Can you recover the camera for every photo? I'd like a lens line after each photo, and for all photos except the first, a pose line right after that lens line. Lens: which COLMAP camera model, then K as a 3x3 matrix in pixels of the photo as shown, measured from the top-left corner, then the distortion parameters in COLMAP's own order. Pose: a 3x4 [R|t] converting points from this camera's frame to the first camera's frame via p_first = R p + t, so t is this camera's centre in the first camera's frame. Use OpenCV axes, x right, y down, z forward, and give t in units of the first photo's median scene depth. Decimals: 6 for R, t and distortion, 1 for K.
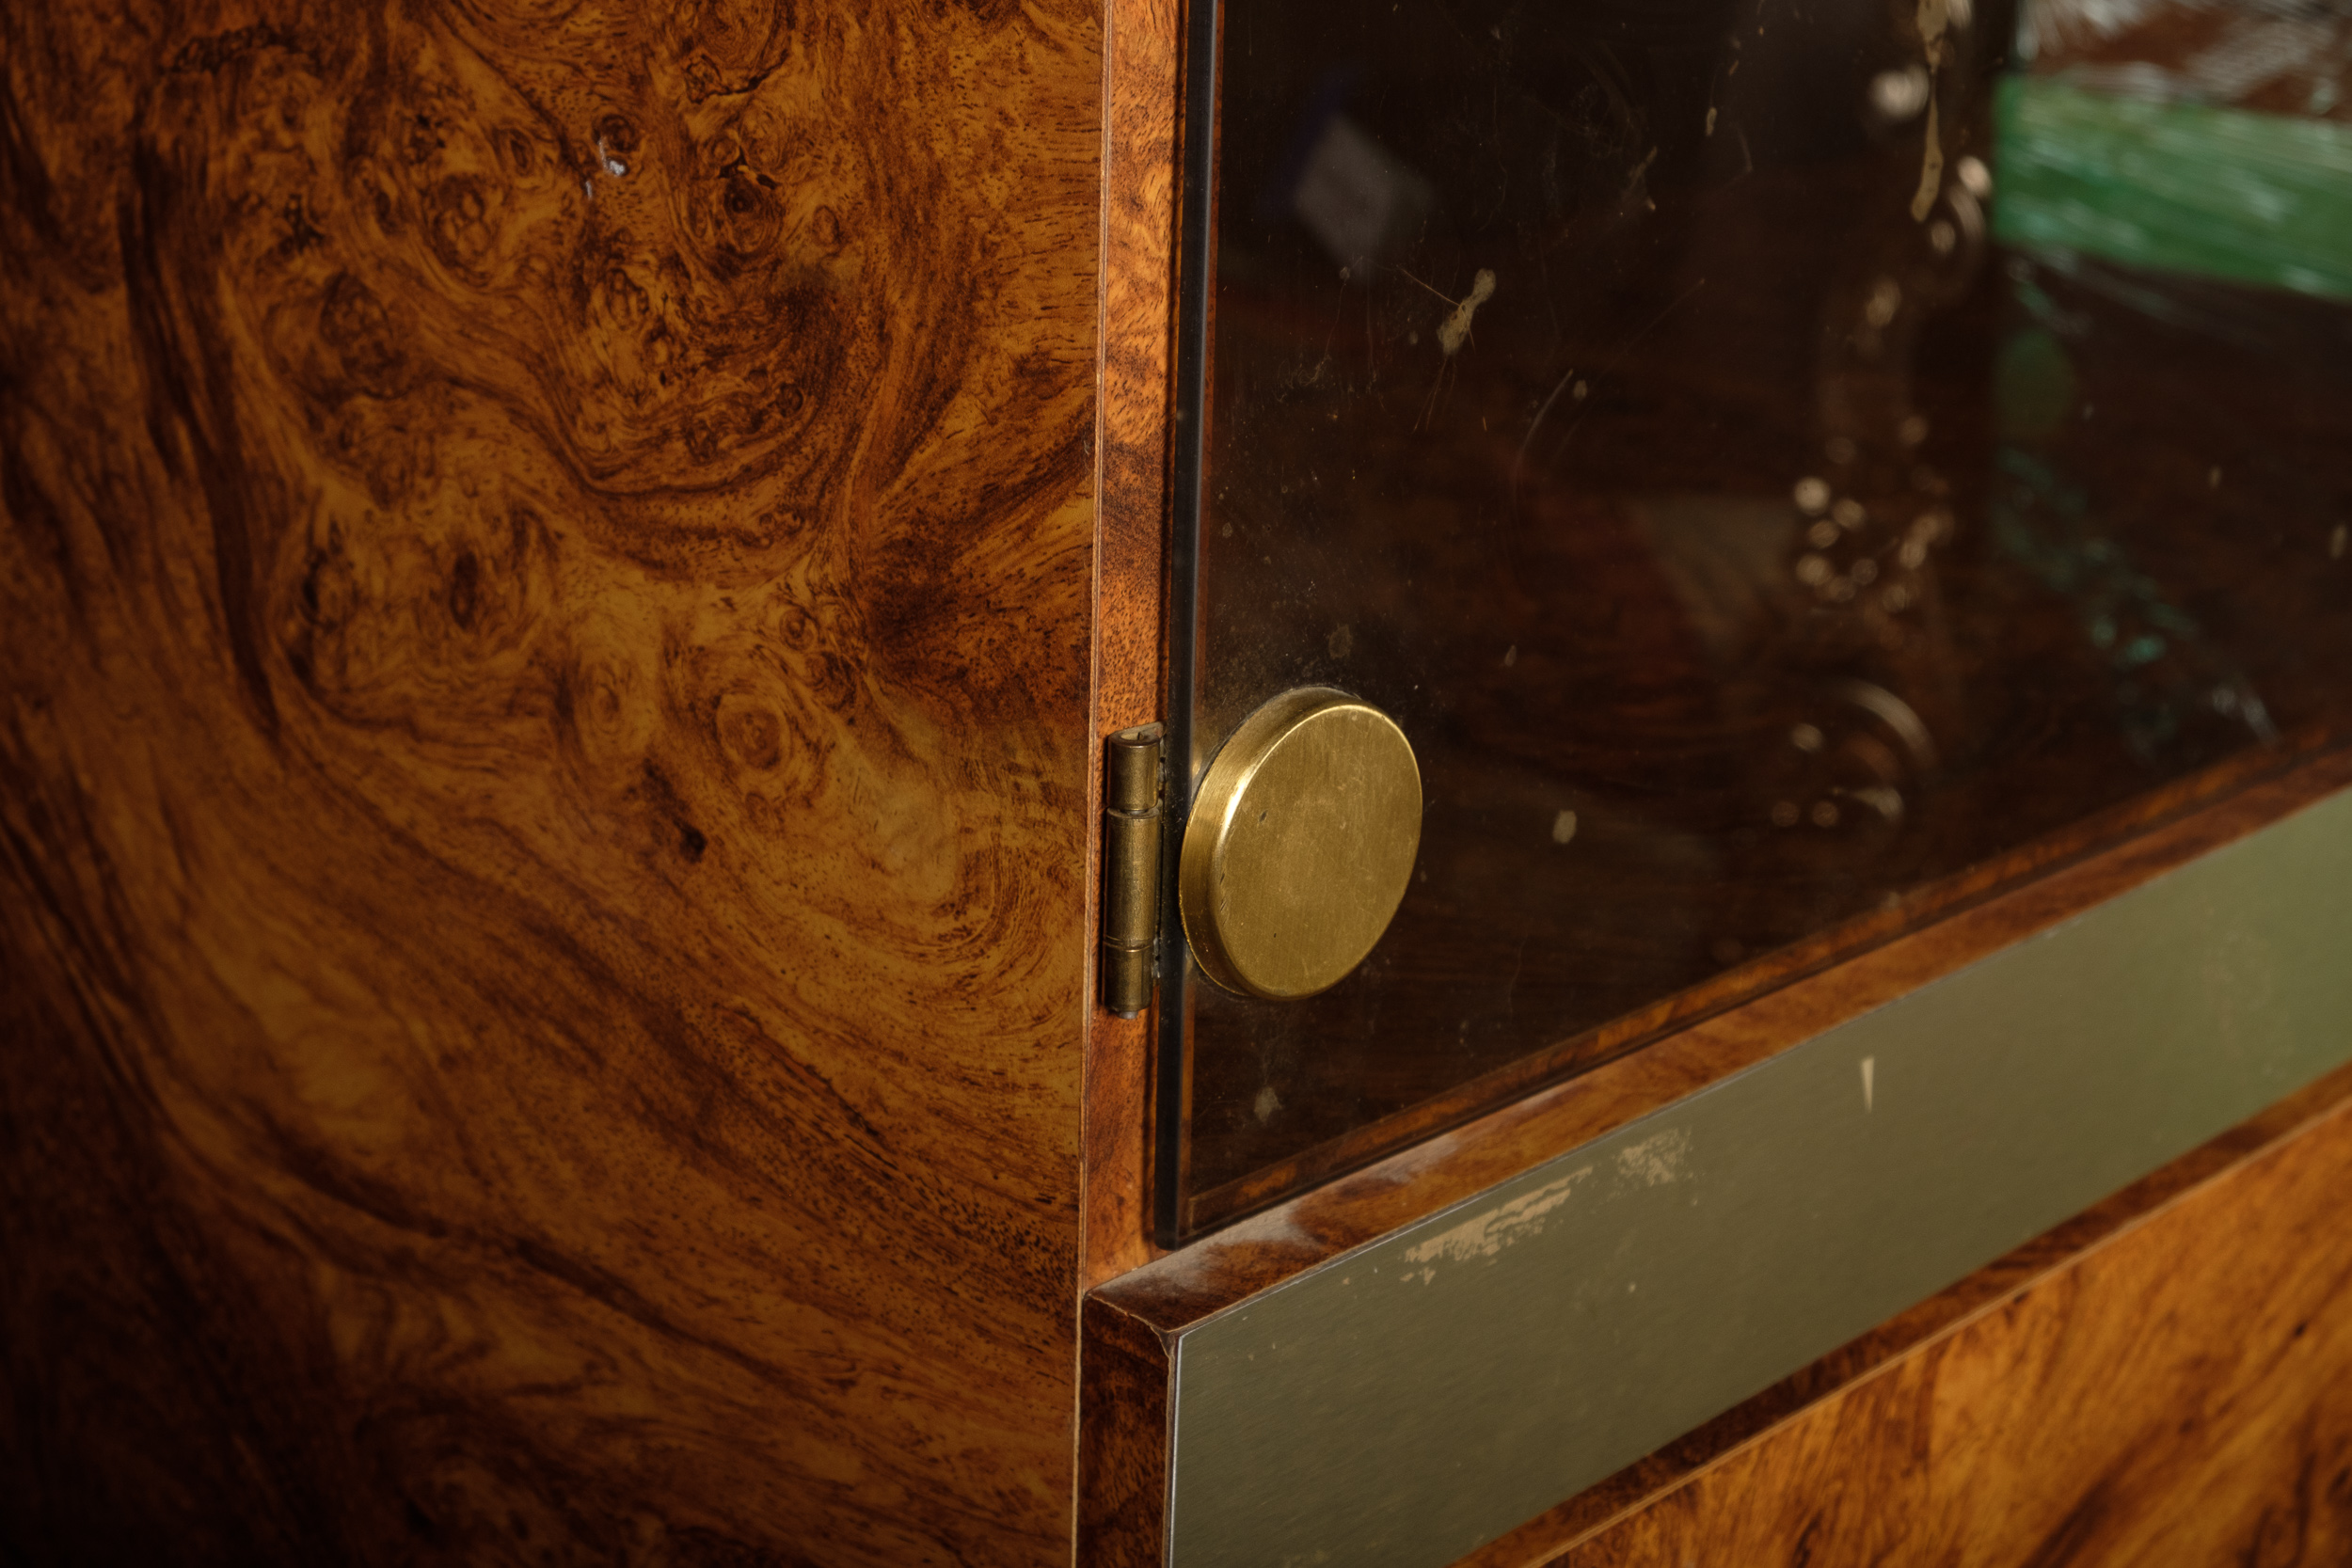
lens RADIAL K [[4003.8, 0, 1183.7], [0, 4003.8, 780.5], [0, 0, 1]] dist [-0.065241, 0.211130]
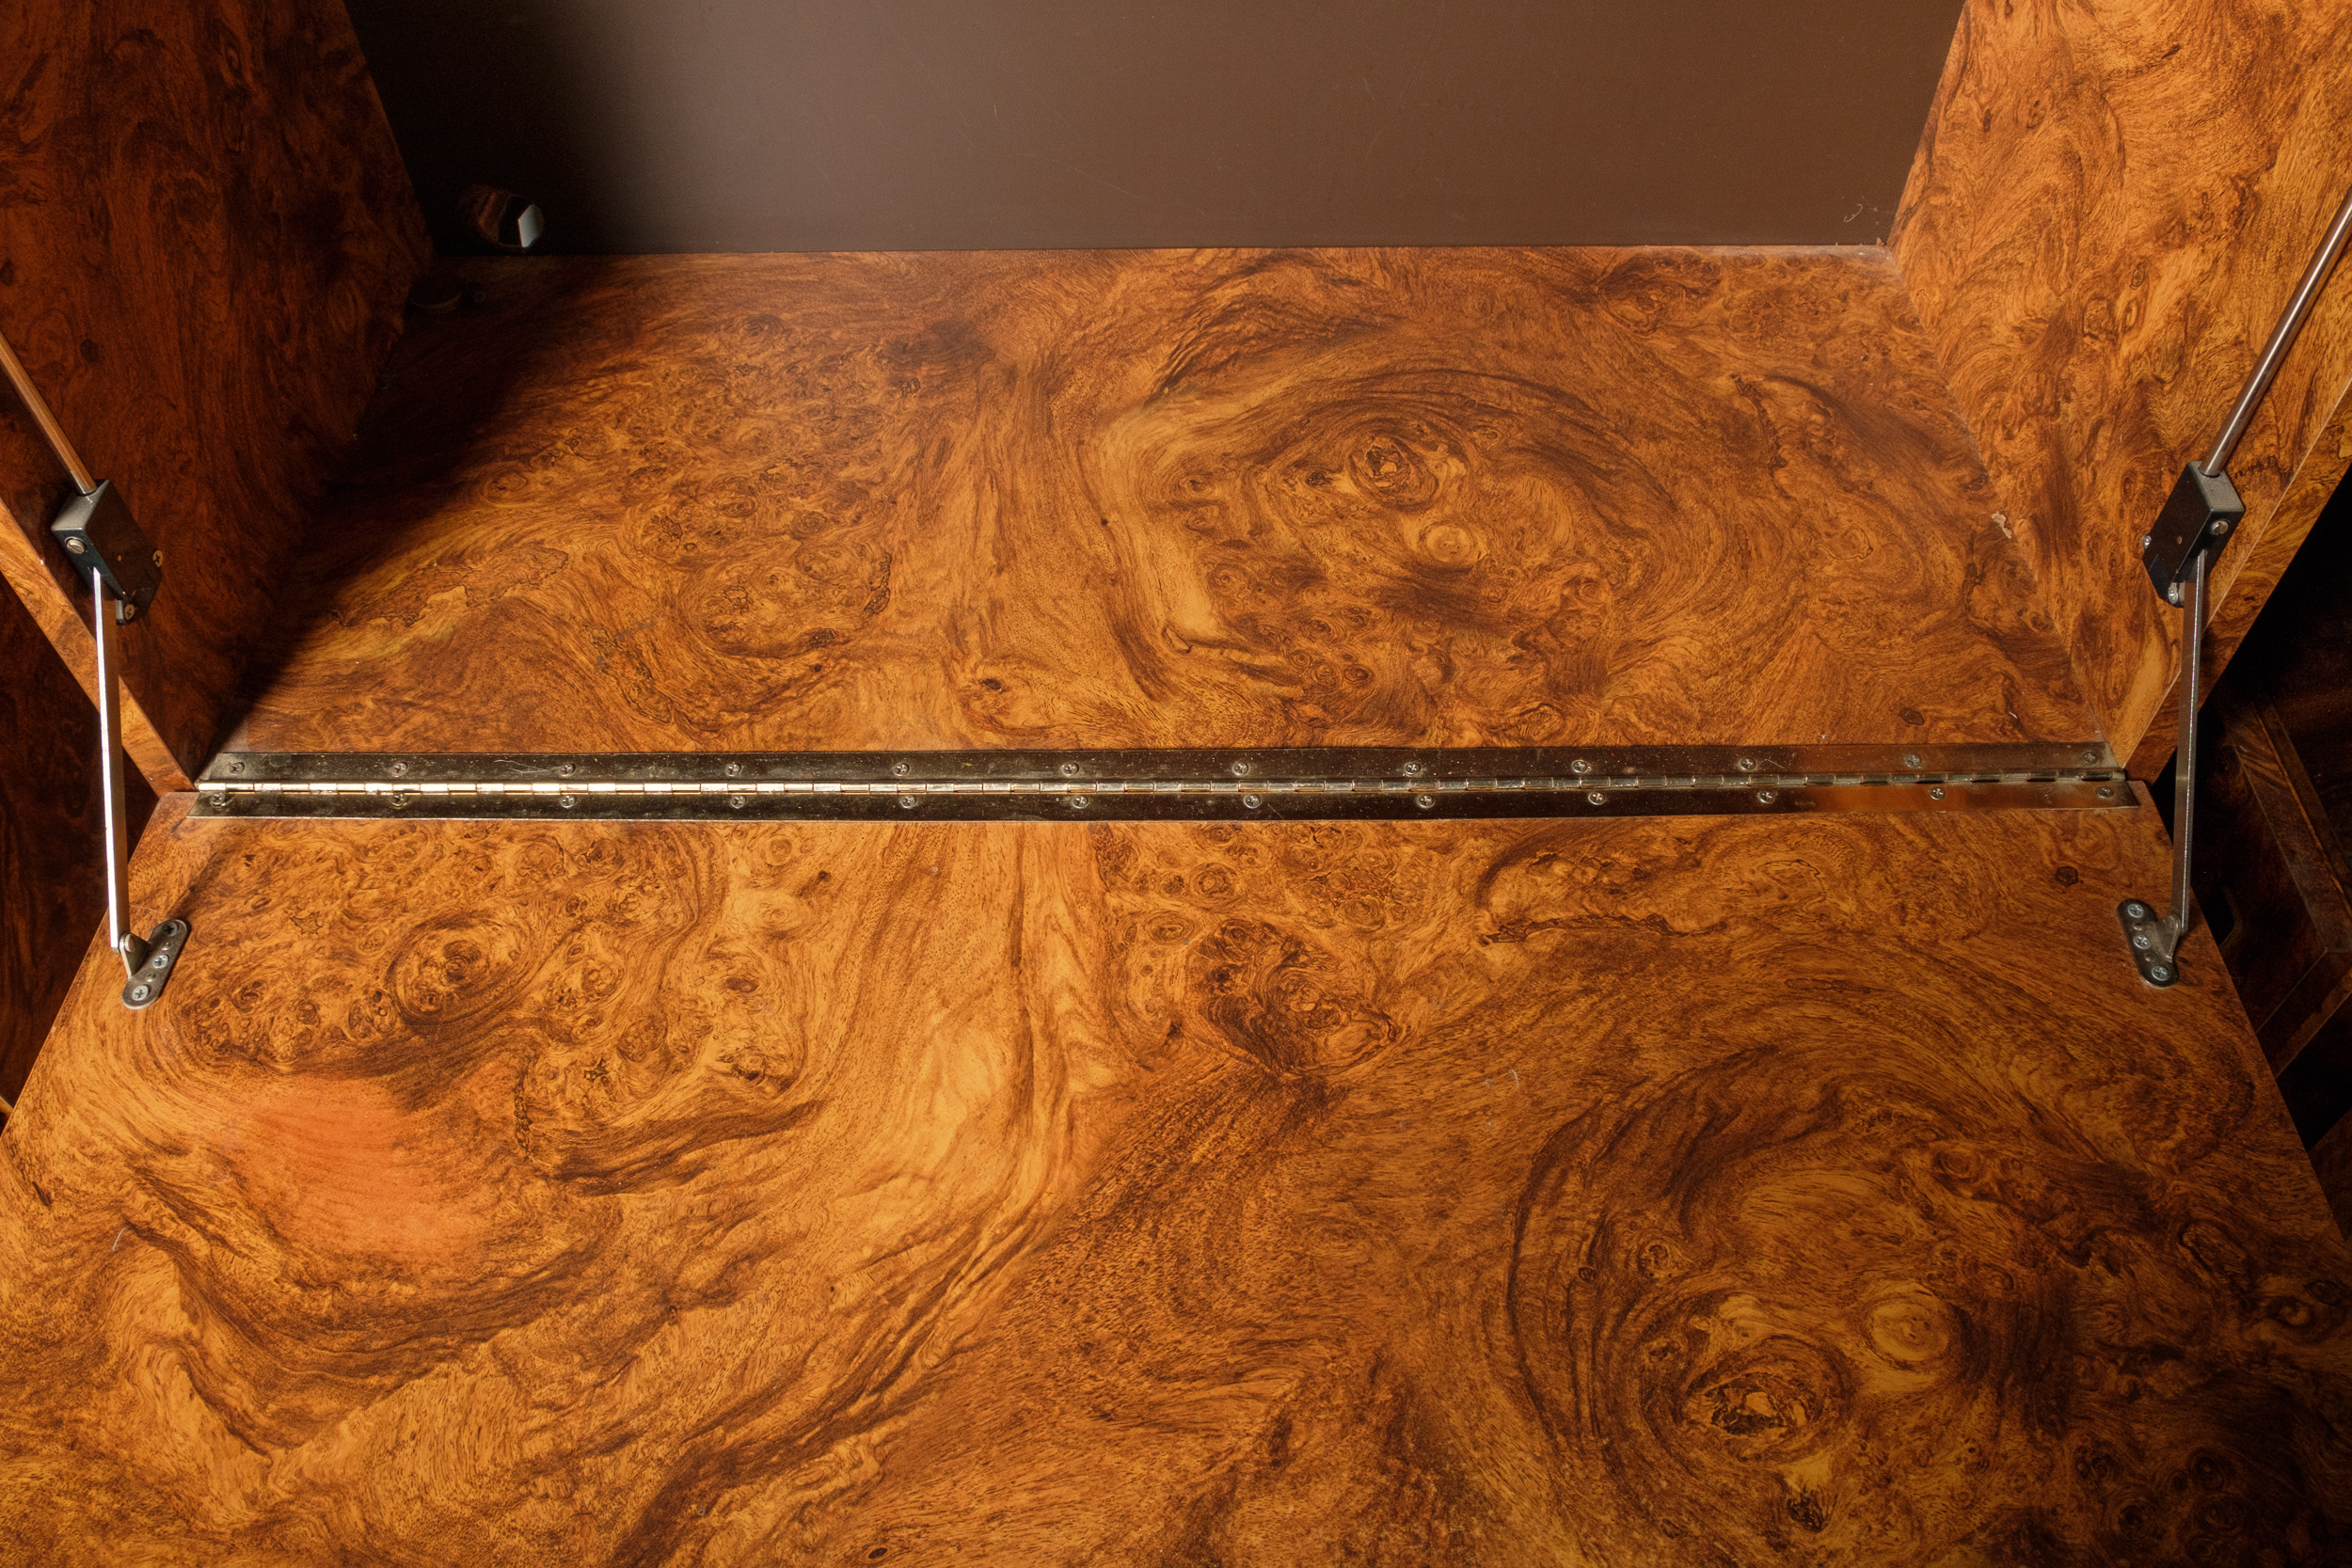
lens RADIAL K [[1806.5, 0, 1195.3], [0, 1806.5, 789.2], [0, 0, 1]] dist [-0.046435, 0.035540]
pose [[-0.028563, -0.108105, 0.993729, -1.416514], [0.936241, -0.351178, -0.011293, 0.303317], [0.350196, 0.930047, 0.111243, 0.903709]]
